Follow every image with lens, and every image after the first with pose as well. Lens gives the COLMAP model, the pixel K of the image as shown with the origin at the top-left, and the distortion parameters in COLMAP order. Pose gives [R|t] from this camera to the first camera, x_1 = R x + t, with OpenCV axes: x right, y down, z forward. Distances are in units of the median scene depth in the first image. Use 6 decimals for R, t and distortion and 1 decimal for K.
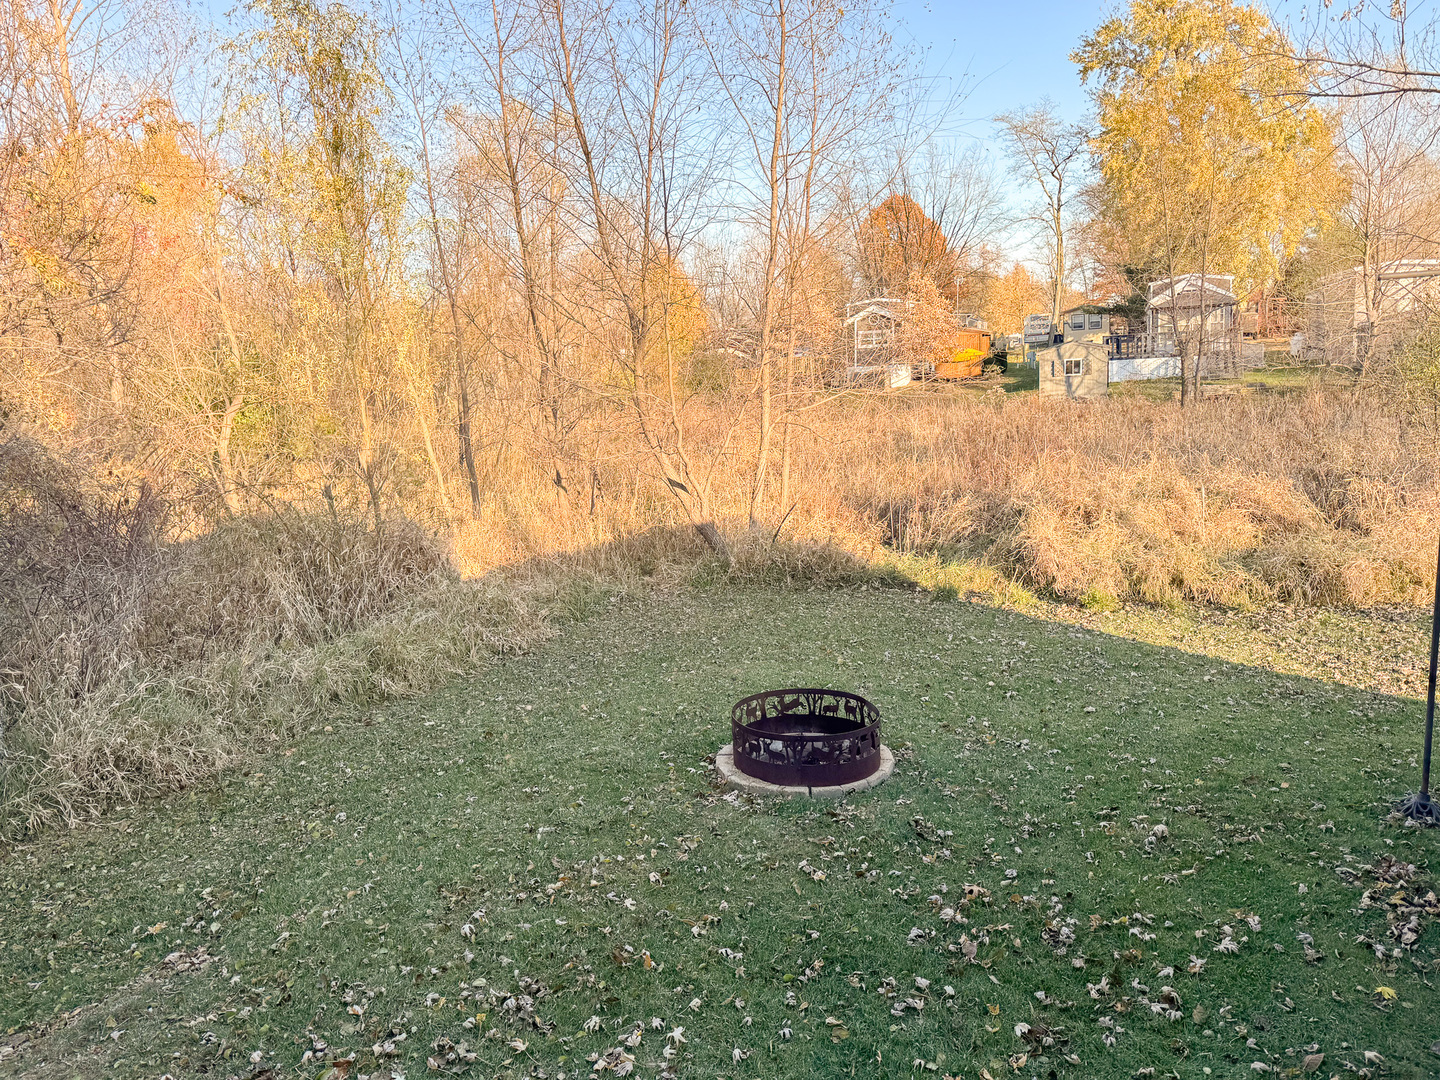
lens RADIAL K [[1049.5, 0, 709.2], [0, 1049.5, 569.5], [0, 0, 1]] dist [0.090214, -0.099564]
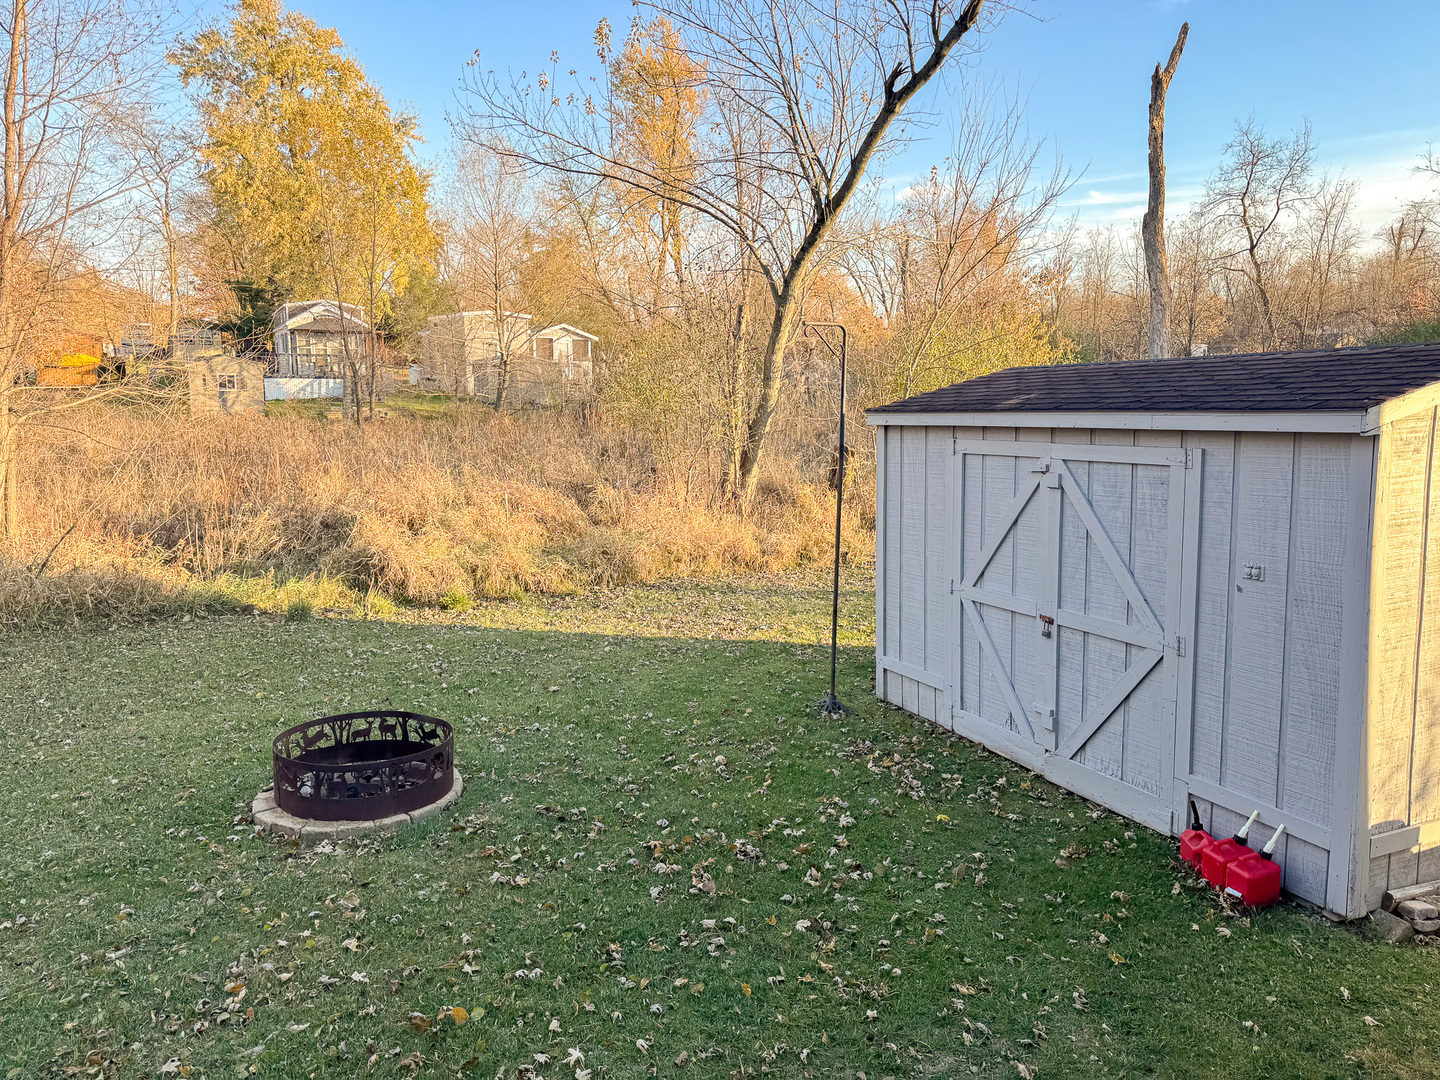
lens RADIAL K [[1049.5, 0, 709.2], [0, 1049.5, 569.5], [0, 0, 1]] dist [0.090214, -0.099564]
pose [[0.658969, -0.078318, 0.748082, -0.227599], [0.095499, 0.995227, 0.020070, 0.000958], [-0.746083, 0.058215, 0.663303, 0.098364]]
